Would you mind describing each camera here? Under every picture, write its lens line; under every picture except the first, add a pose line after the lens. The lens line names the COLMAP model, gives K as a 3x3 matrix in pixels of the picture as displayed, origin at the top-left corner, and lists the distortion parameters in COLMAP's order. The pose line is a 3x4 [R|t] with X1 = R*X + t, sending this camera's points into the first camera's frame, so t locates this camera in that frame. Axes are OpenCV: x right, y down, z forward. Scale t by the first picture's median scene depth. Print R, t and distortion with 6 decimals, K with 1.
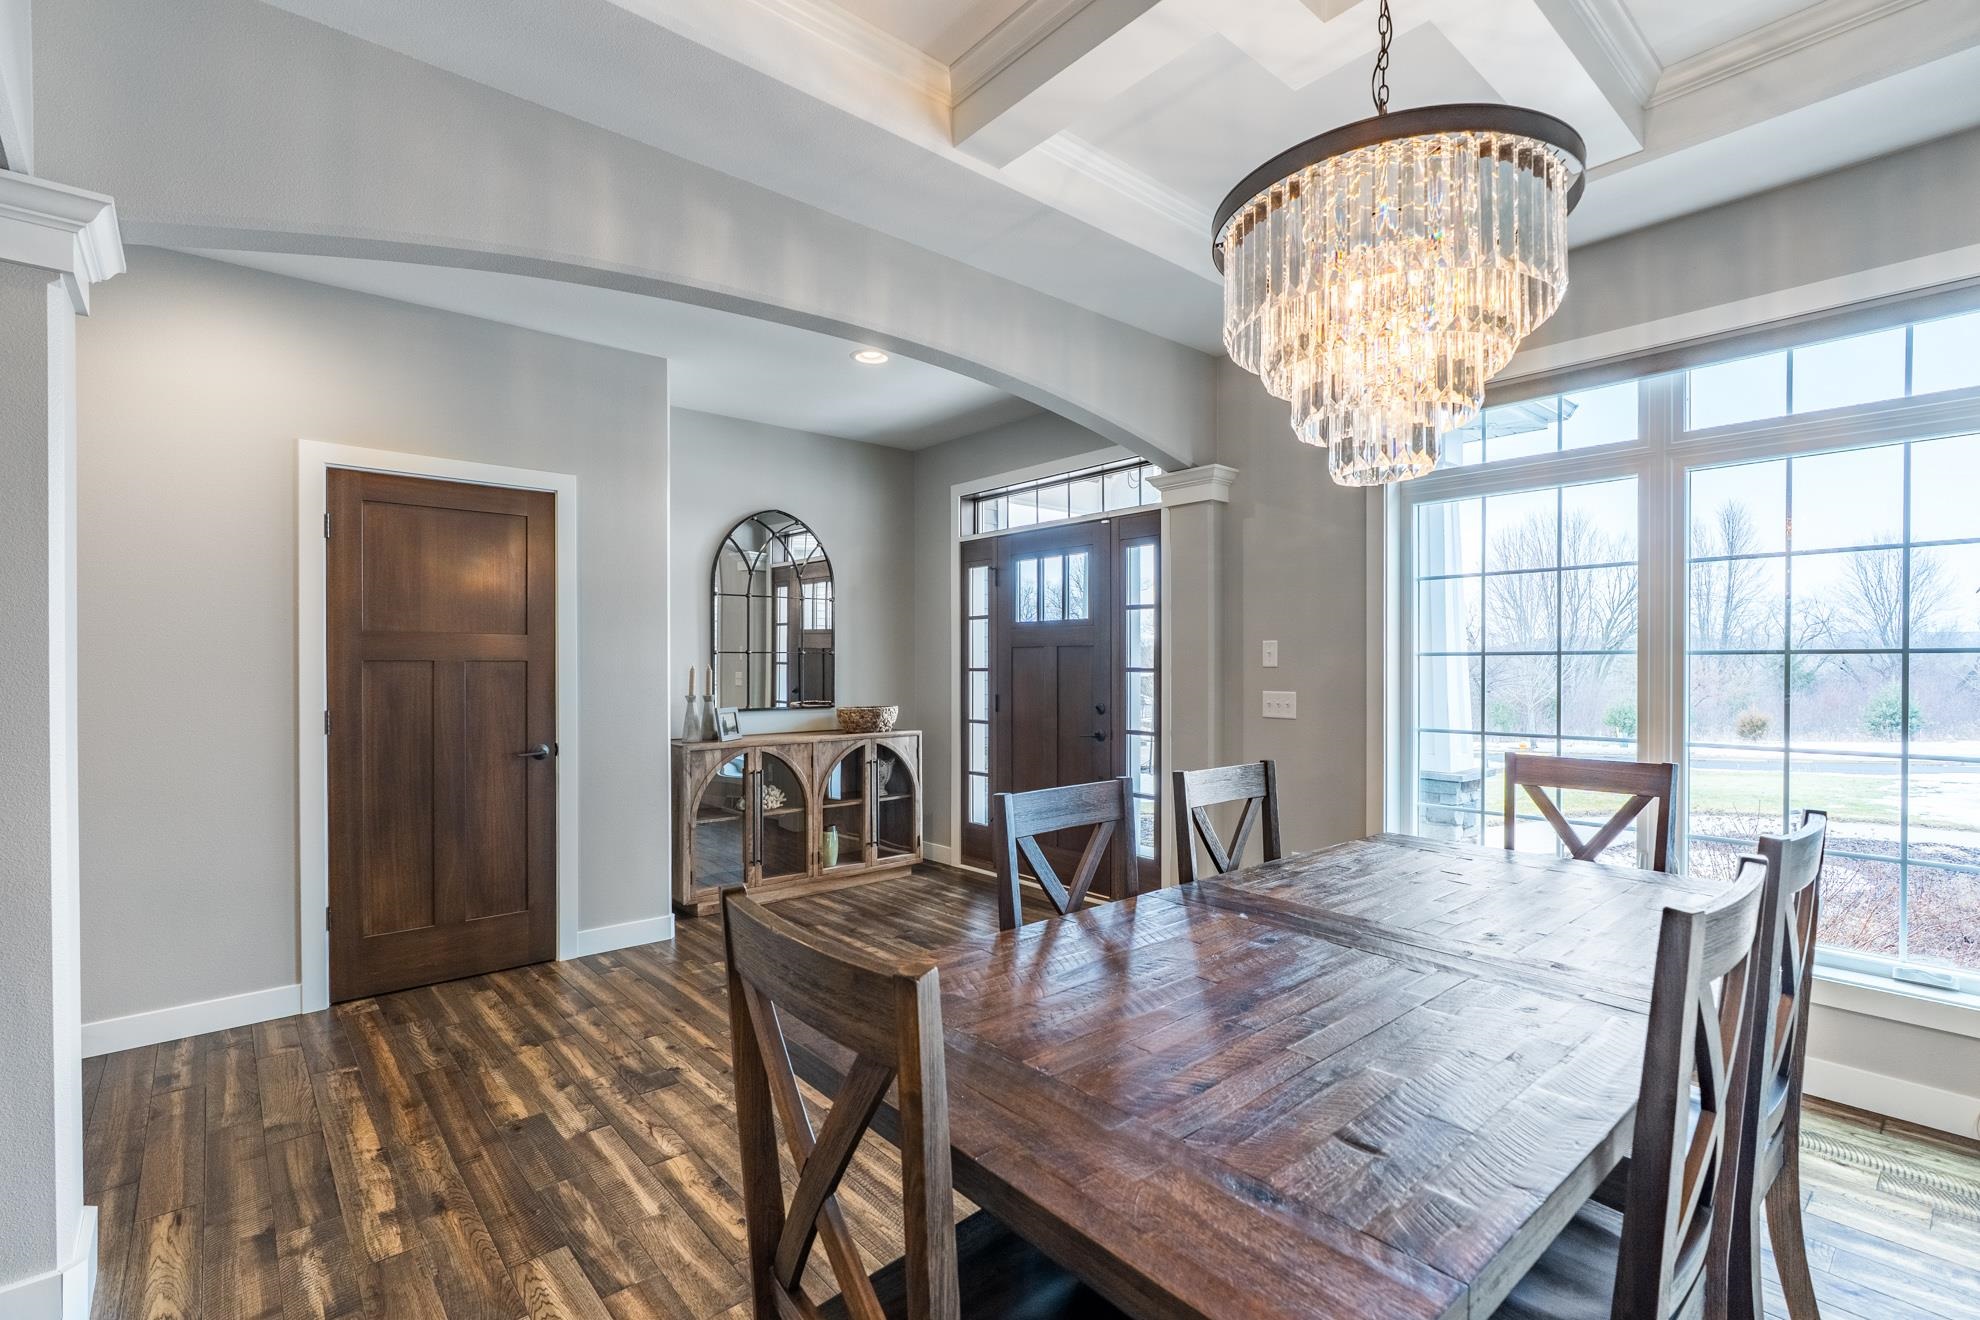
lens RADIAL K [[893.4, 0, 969.6], [0, 893.4, 666.0], [0, 0, 1]] dist [0.000109, 0.000144]
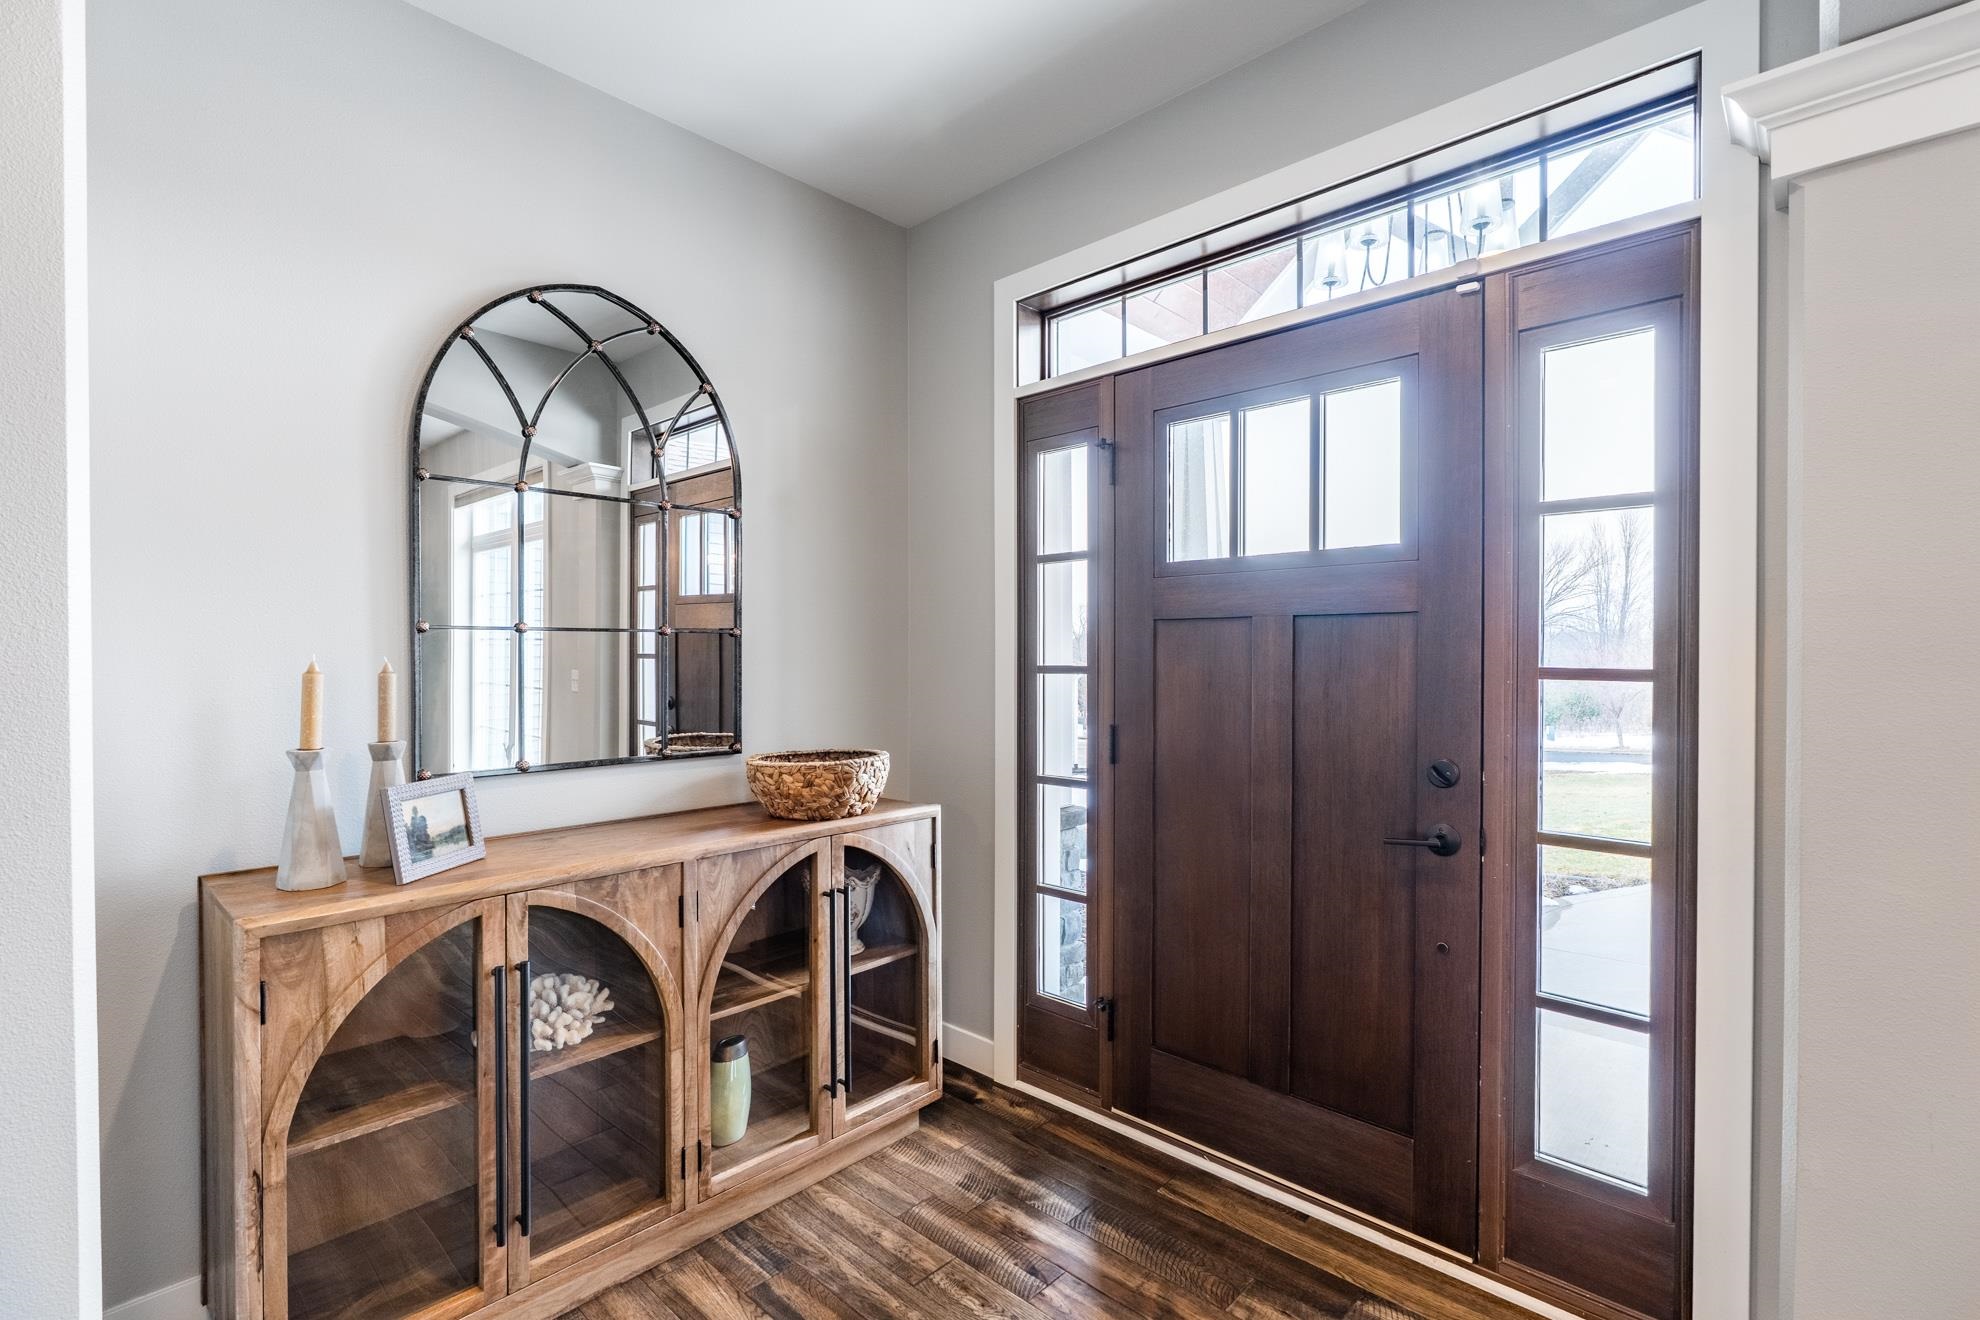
lens RADIAL K [[904.1, 0, 1013.7], [0, 904.1, 667.4], [0, 0, 1]] dist [0.002284, 0.000209]
pose [[0.989909, -0.001136, 0.141698, -0.084502], [-0.000086, 0.999963, 0.008615, -0.001232], [-0.141703, -0.008540, 0.989872, 0.561073]]
